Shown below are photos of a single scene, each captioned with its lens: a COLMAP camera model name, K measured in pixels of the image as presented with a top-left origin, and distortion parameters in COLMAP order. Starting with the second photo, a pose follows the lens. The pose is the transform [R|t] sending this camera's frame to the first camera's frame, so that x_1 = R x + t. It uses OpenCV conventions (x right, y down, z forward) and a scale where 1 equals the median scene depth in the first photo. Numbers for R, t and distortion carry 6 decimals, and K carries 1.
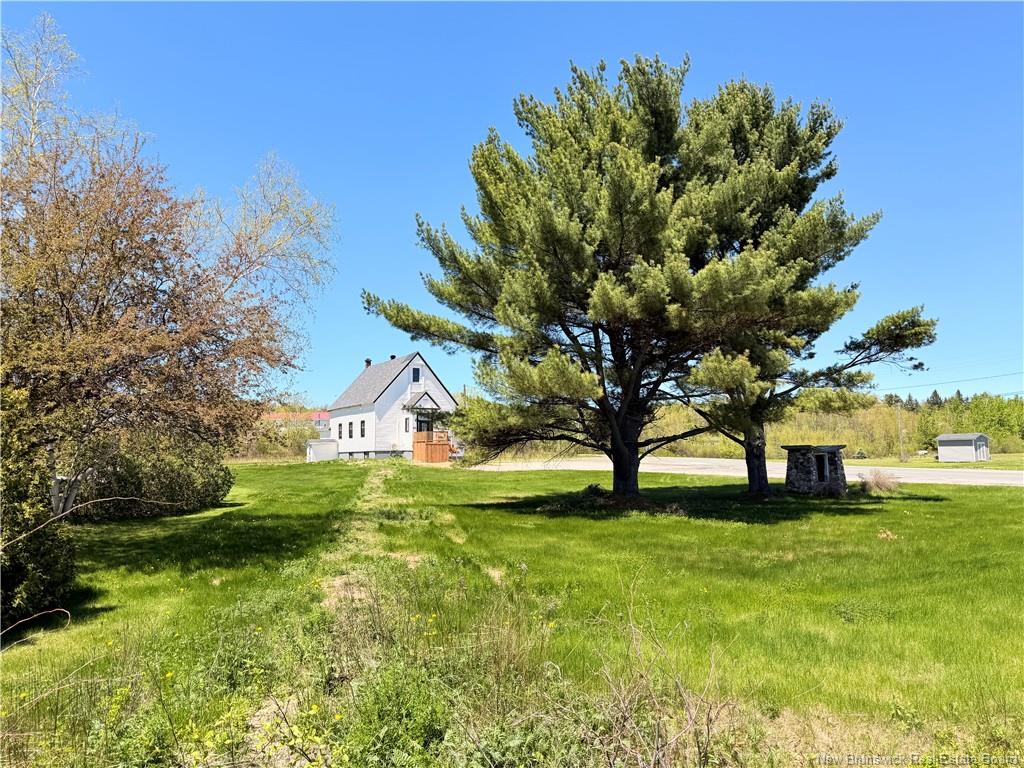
lens RADIAL K [[706.1, 0, 509.8], [0, 706.1, 385.1], [0, 0, 1]] dist [0.111147, -0.196428]
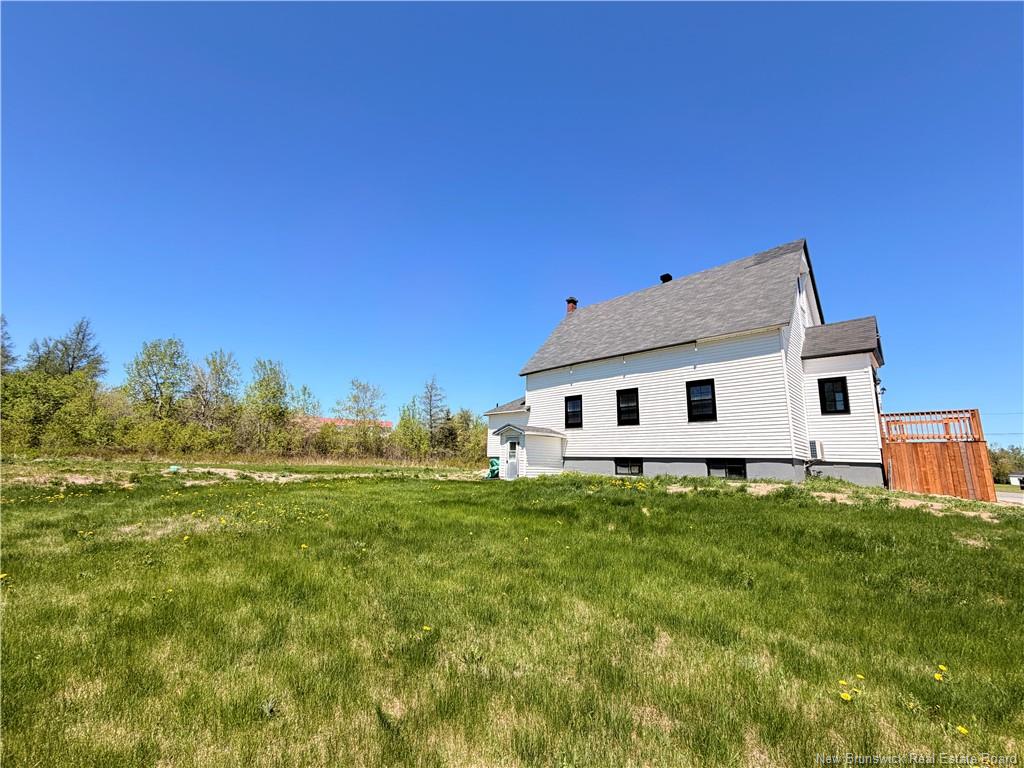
lens RADIAL K [[404.8, 0, 509.3], [0, 404.8, 385.1], [0, 0, 1]] dist [-0.002098, 0.000434]
pose [[0.984848, 0.051235, 0.165677, -0.330837], [-0.040276, 0.996814, -0.068846, 0.068759], [-0.168676, 0.061130, 0.983774, 0.757665]]
